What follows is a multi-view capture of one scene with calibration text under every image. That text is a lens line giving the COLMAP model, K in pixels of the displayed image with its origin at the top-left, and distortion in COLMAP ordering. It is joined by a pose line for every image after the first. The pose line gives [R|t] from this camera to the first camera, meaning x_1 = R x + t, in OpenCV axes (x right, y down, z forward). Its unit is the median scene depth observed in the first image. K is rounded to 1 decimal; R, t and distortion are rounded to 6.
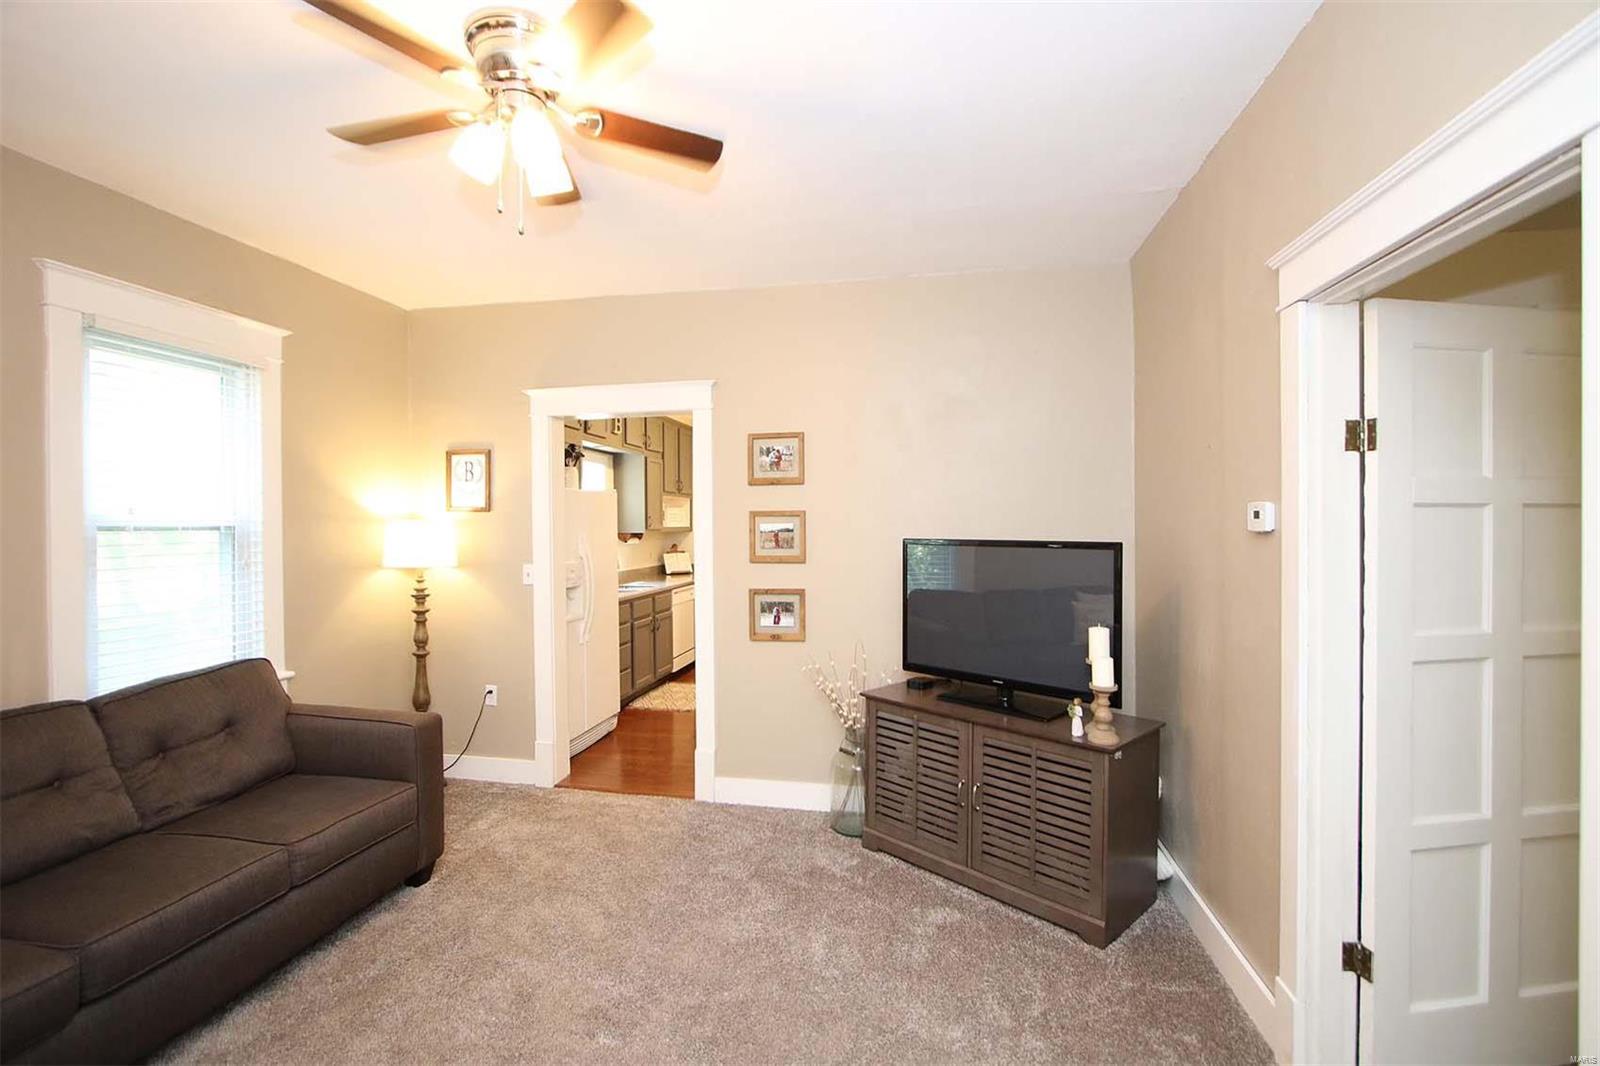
lens RADIAL K [[731.5, 0, 792.6], [0, 731.5, 530.4], [0, 0, 1]] dist [-0.020430, 0.000046]
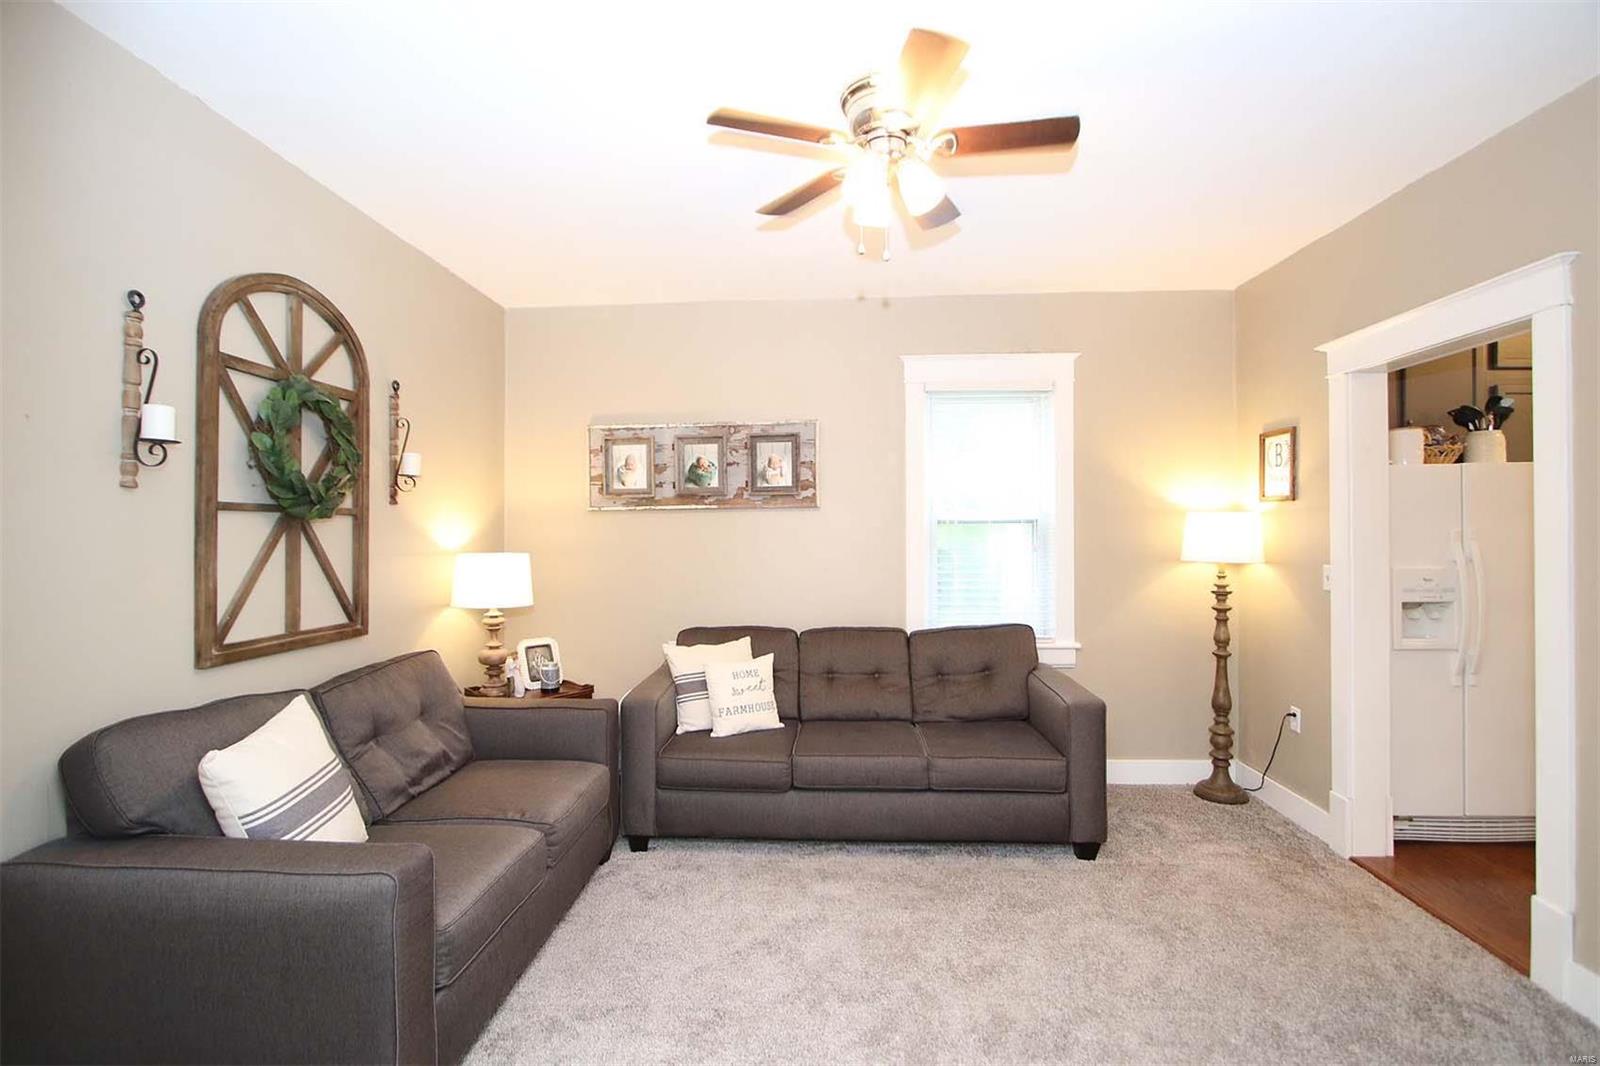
lens RADIAL K [[731.5, 0, 792.6], [0, 731.5, 530.4], [0, 0, 1]] dist [-0.020430, 0.000046]
pose [[0.112316, 0.003960, -0.993665, 0.358681], [0.000657, 0.999992, 0.004060, 0.005438], [0.993672, -0.001108, 0.112313, 0.343113]]
